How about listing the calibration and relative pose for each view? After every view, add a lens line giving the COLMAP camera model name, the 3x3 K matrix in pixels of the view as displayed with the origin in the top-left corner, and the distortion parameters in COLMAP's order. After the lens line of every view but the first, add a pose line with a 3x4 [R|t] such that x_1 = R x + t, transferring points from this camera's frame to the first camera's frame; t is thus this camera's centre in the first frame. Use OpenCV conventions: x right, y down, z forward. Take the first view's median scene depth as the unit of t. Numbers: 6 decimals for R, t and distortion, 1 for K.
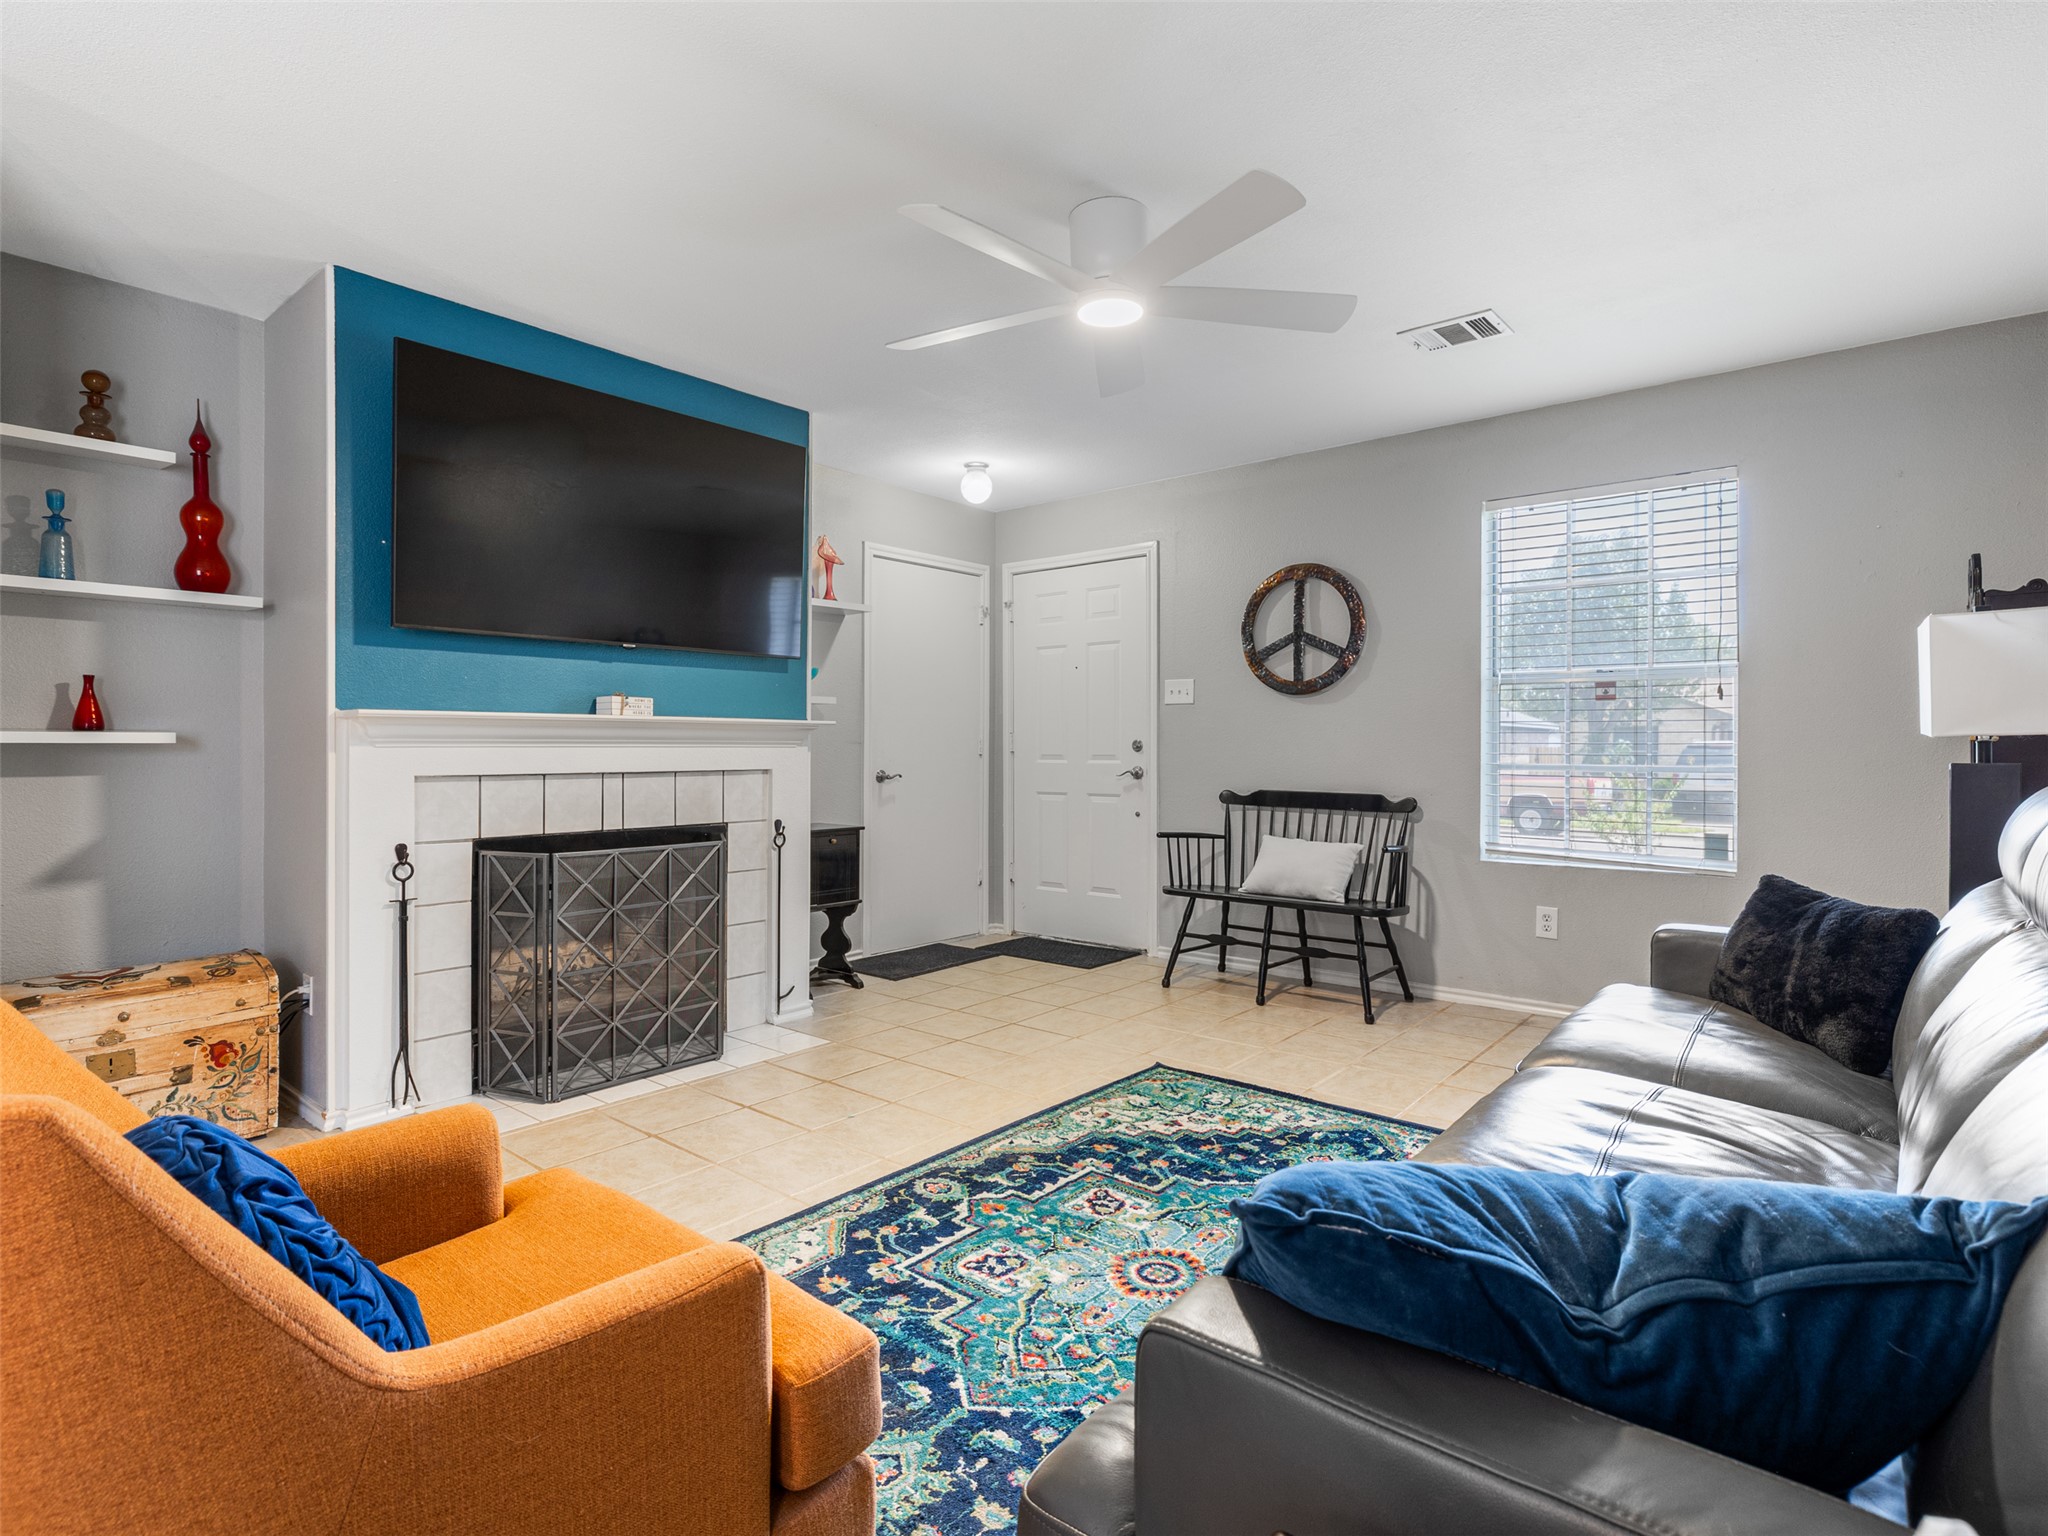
lens RADIAL K [[1035.4, 0, 1032.8], [0, 1035.4, 748.9], [0, 0, 1]] dist [-0.010961, 0.000633]
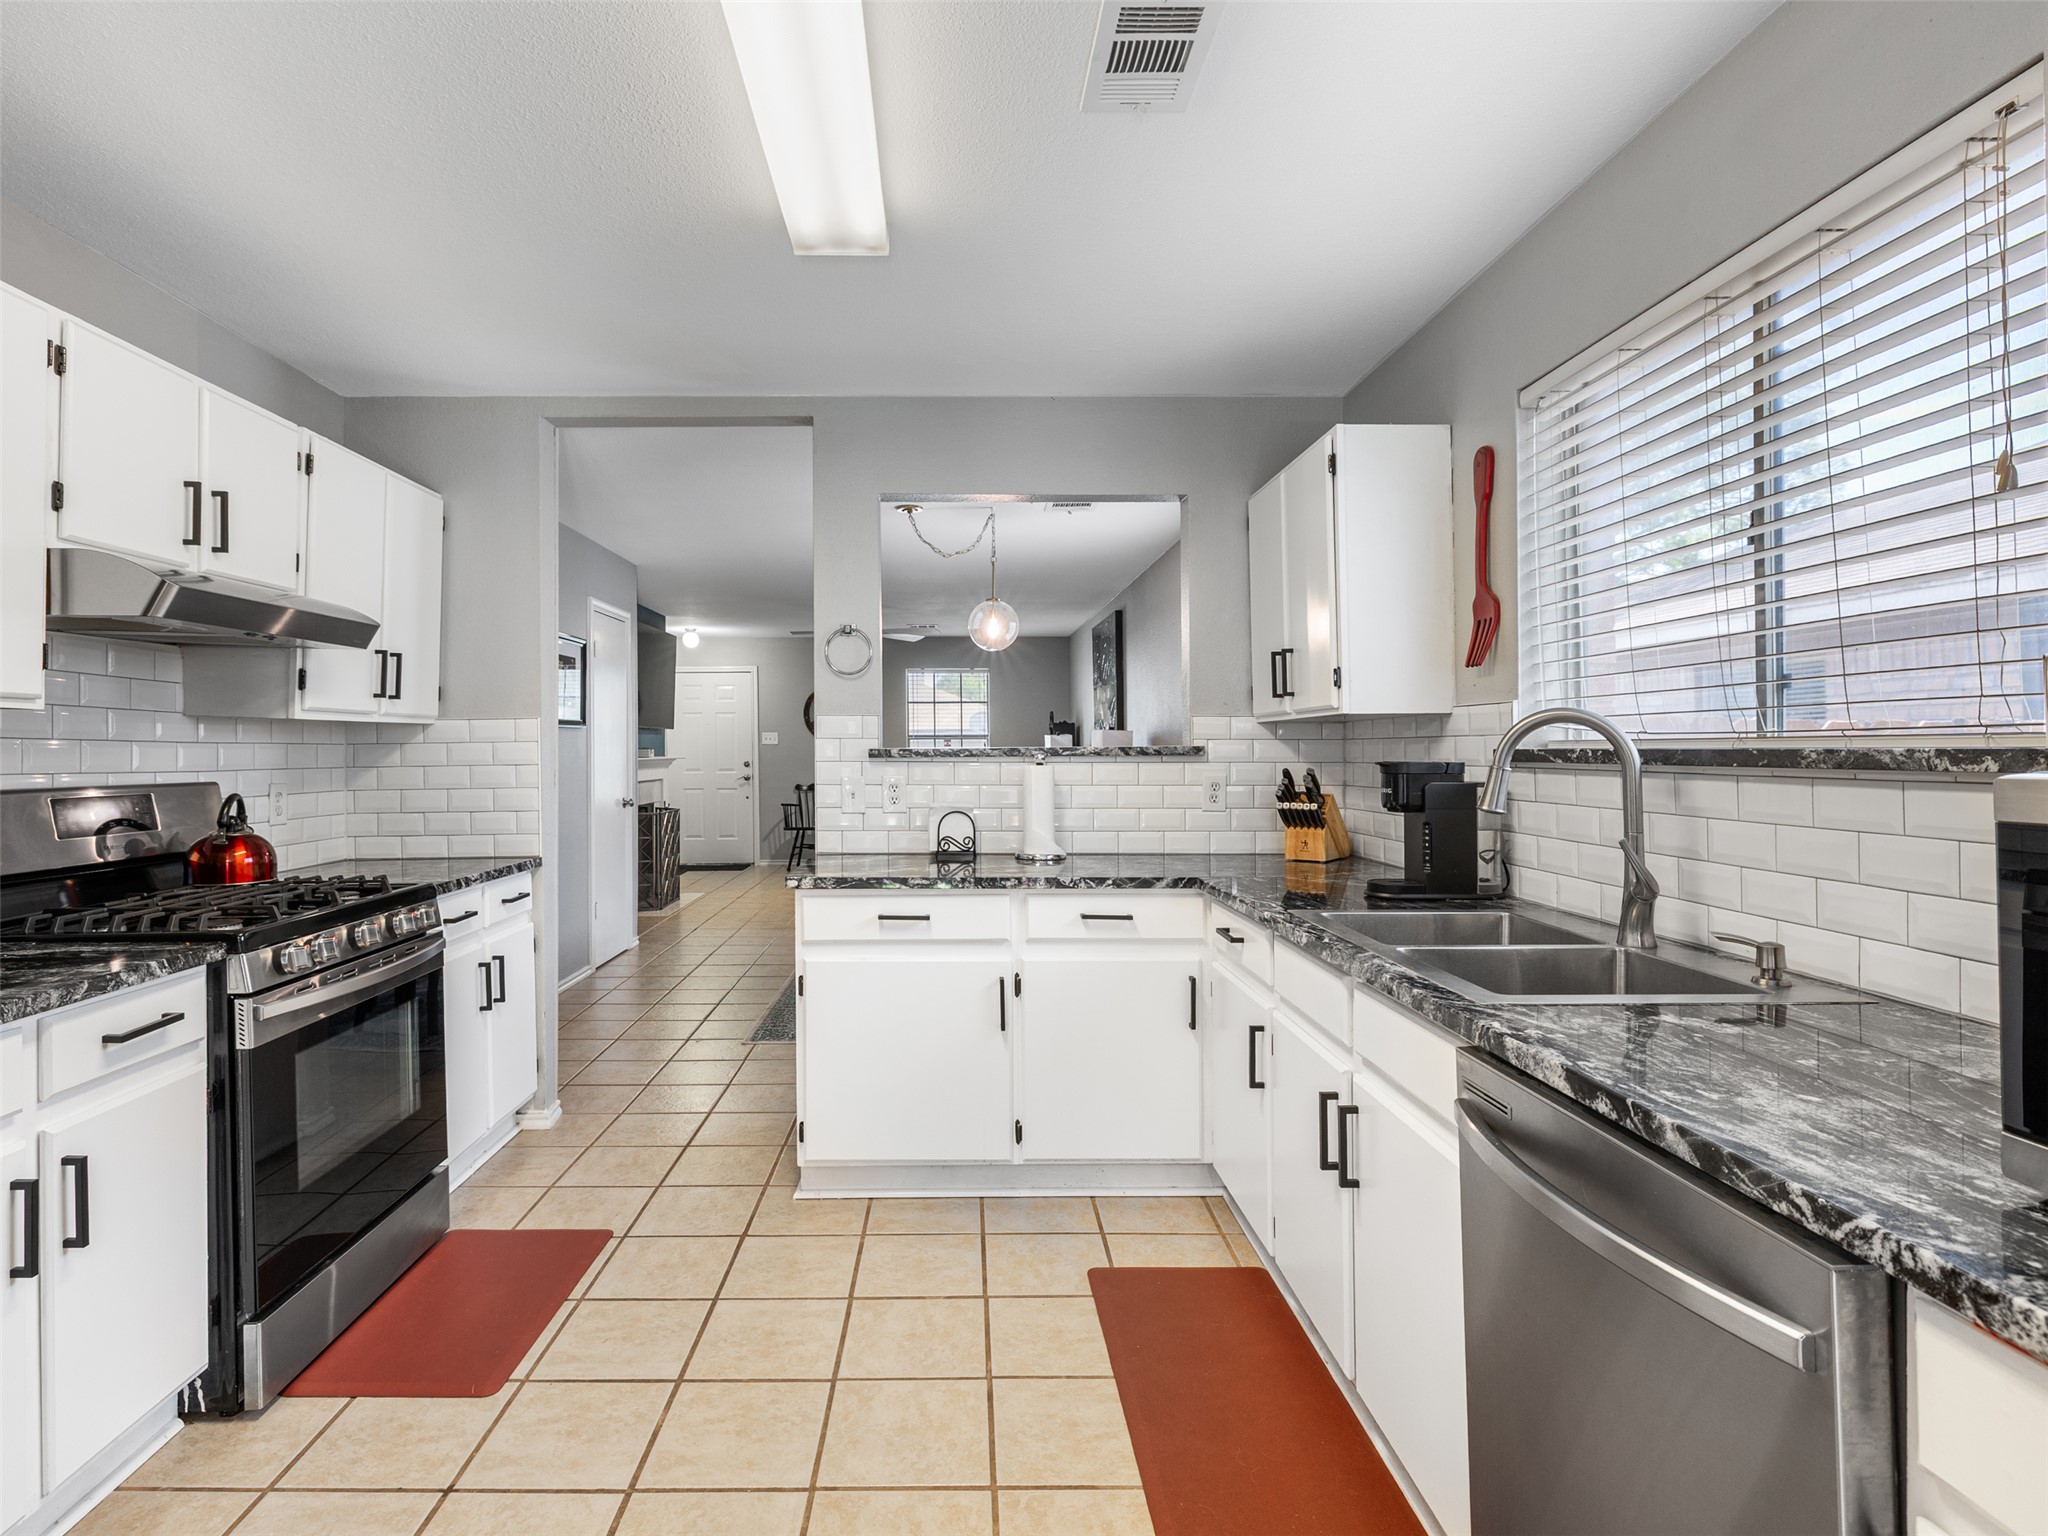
lens RADIAL K [[1035.4, 0, 967.7], [0, 1035.4, 709.1], [0, 0, 1]] dist [-0.010961, 0.000633]
pose [[0.757850, 0.021106, 0.652087, -1.652965], [0.004571, 0.999280, -0.037657, -0.059676], [-0.652412, 0.031519, 0.757208, -1.541347]]
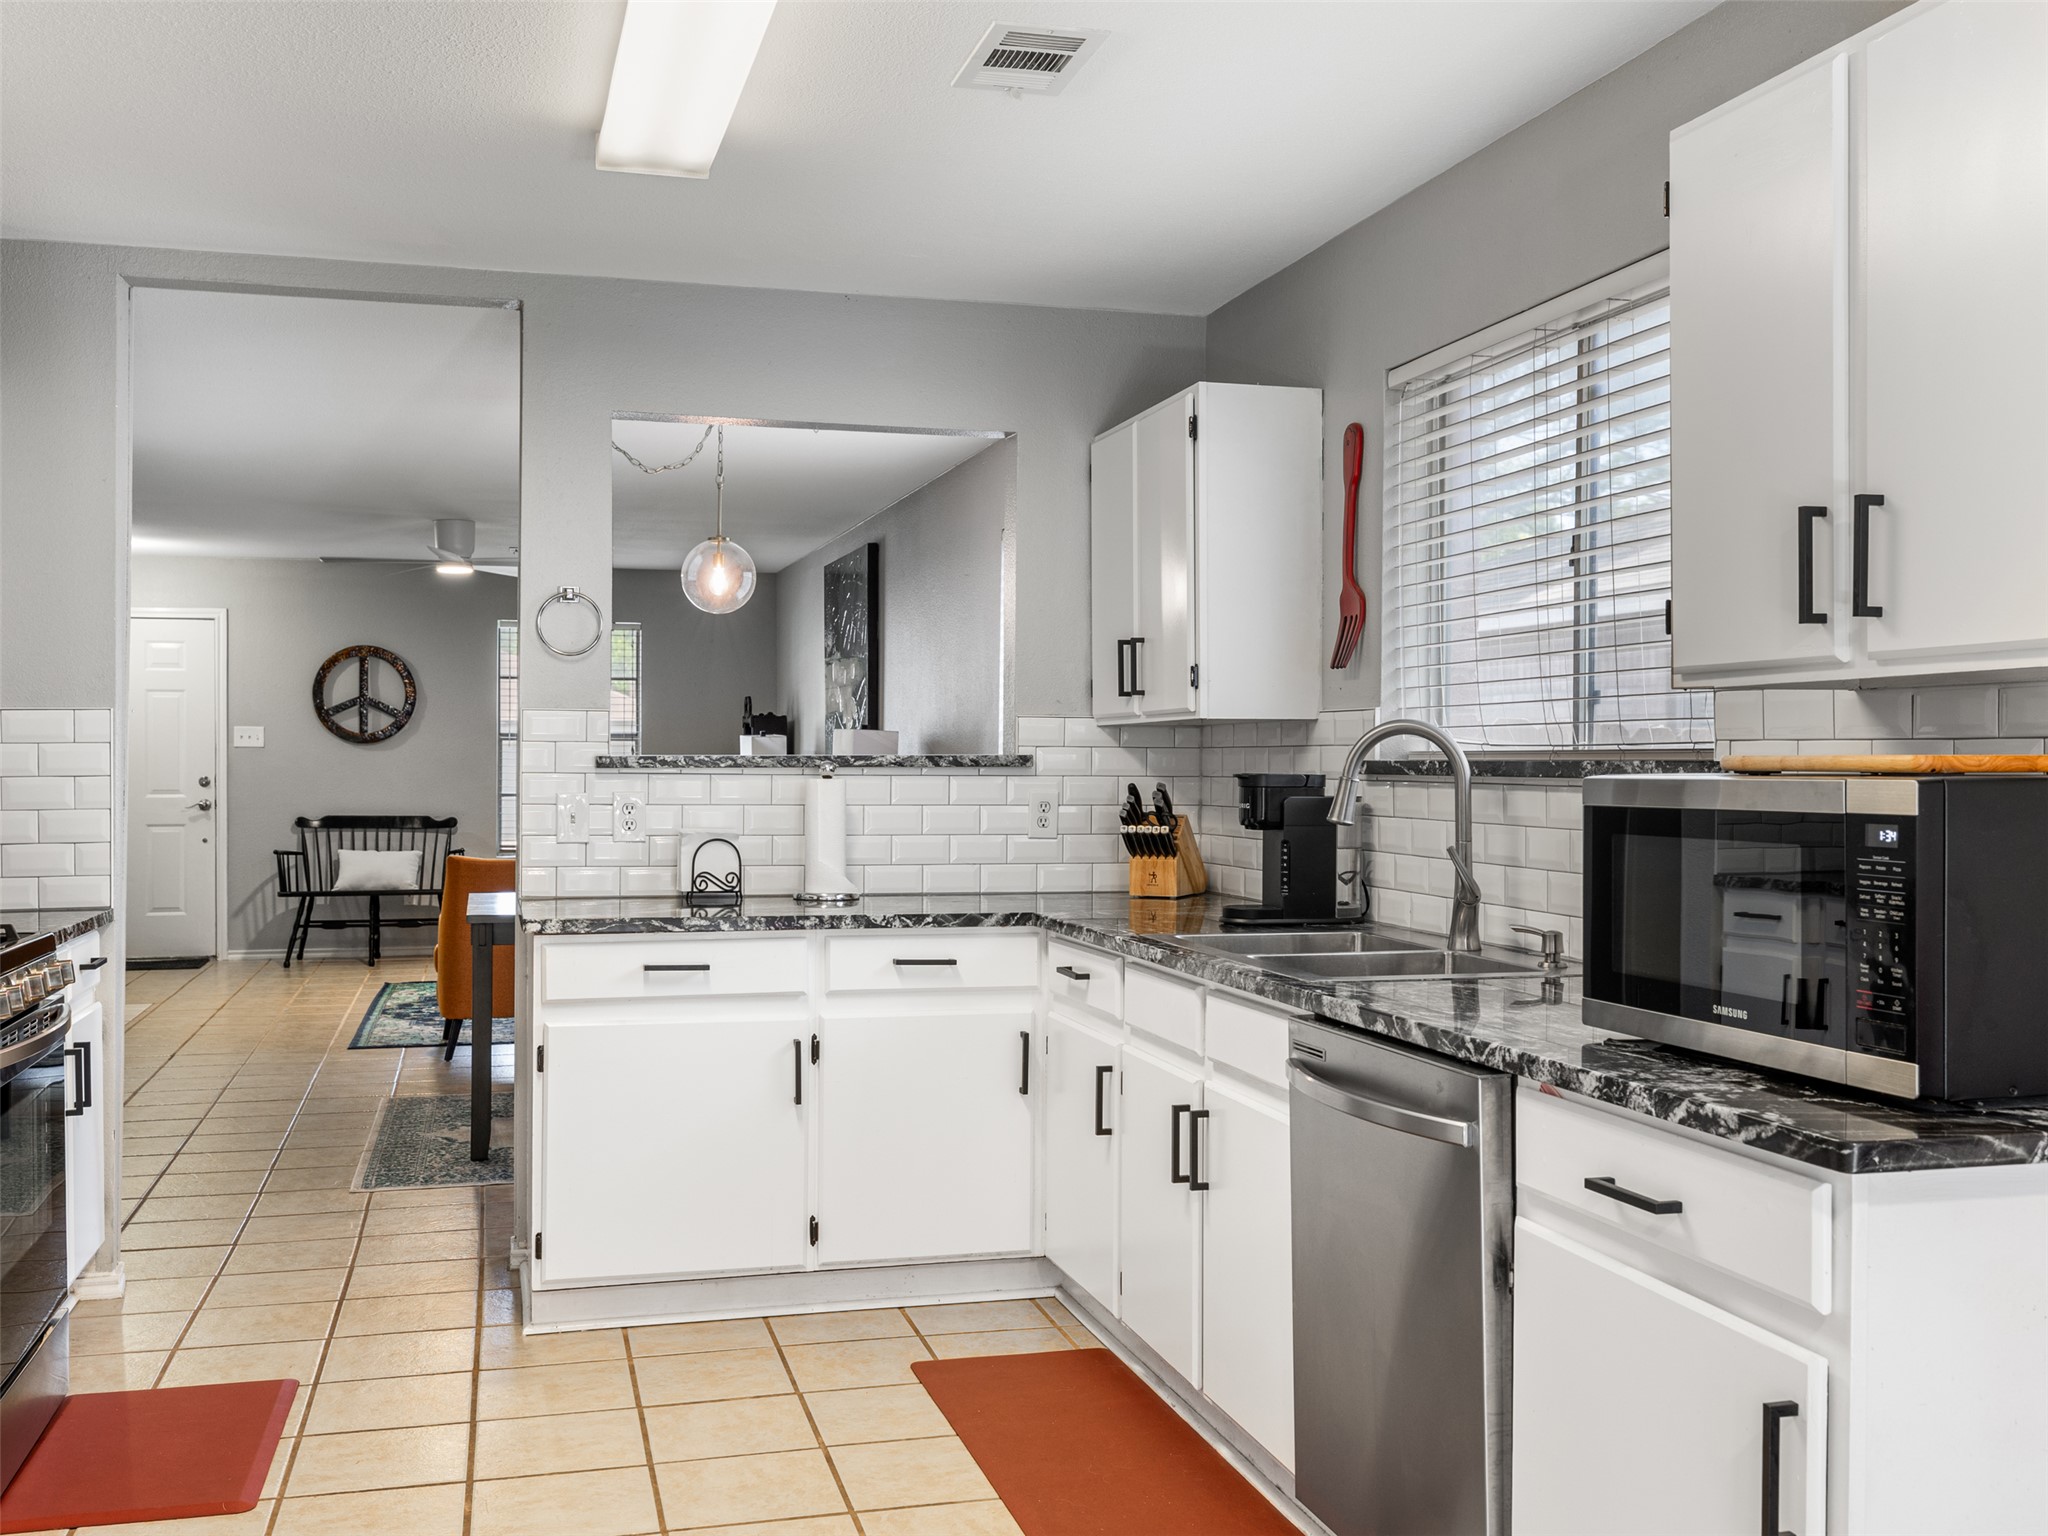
lens RADIAL K [[1887.7, 0, 1031.7], [0, 1887.7, 680.6], [0, 0, 1]] dist [0.002442, 0.000000]
pose [[0.564734, 0.034068, 0.824570, -2.051443], [-0.001539, 0.999189, -0.040228, -0.059563], [-0.825272, 0.021449, 0.564328, -1.764662]]
